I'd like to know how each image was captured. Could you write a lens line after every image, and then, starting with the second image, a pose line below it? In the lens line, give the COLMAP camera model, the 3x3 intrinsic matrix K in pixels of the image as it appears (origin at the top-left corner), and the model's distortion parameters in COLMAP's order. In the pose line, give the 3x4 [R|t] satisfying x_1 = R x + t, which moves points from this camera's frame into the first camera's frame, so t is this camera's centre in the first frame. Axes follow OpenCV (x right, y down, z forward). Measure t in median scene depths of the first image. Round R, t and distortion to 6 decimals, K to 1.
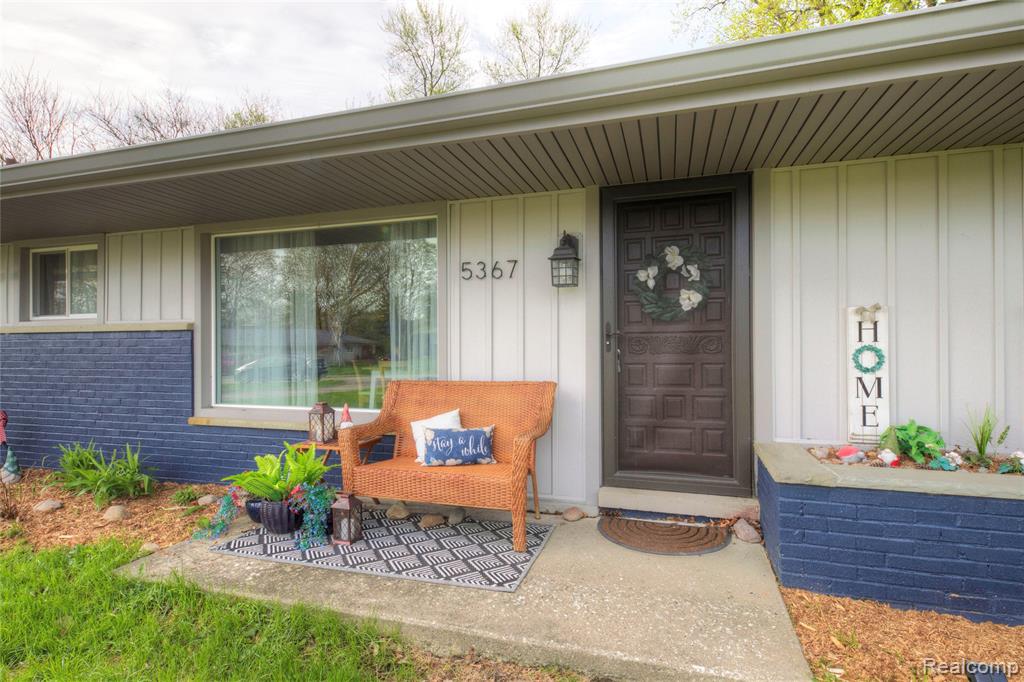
lens RADIAL K [[521.8, 0, 514.0], [0, 521.8, 340.1], [0, 0, 1]] dist [0.002879, 0.000103]
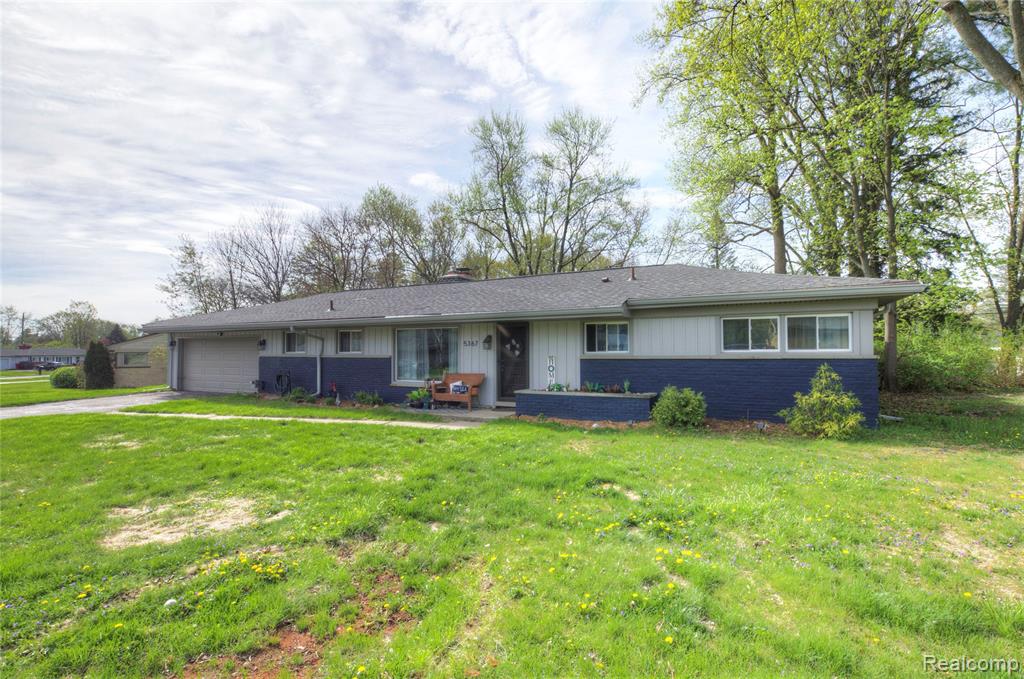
lens RADIAL K [[474.4, 0, 510.5], [0, 474.4, 337.7], [0, 0, 1]] dist [0.004016, 0.003399]
pose [[0.984425, -0.001316, -0.175802, 0.875231], [-0.002122, 0.999810, -0.019364, -0.118270], [0.175794, 0.019435, 0.984235, -2.415505]]
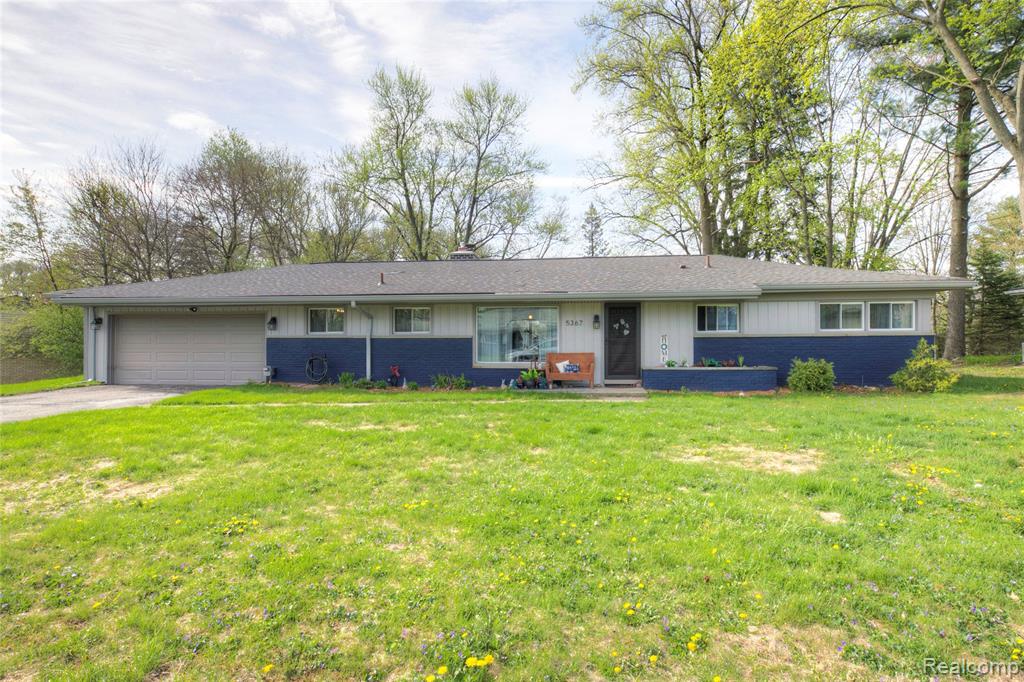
lens RADIAL K [[526.9, 0, 509.7], [0, 526.9, 341.1], [0, 0, 1]] dist [0.016395, -0.001833]
pose [[0.983739, 0.006188, 0.179495, -1.246331], [-0.006621, 0.999976, 0.001813, -0.010022], [-0.179480, -0.002972, 0.983757, -2.772128]]
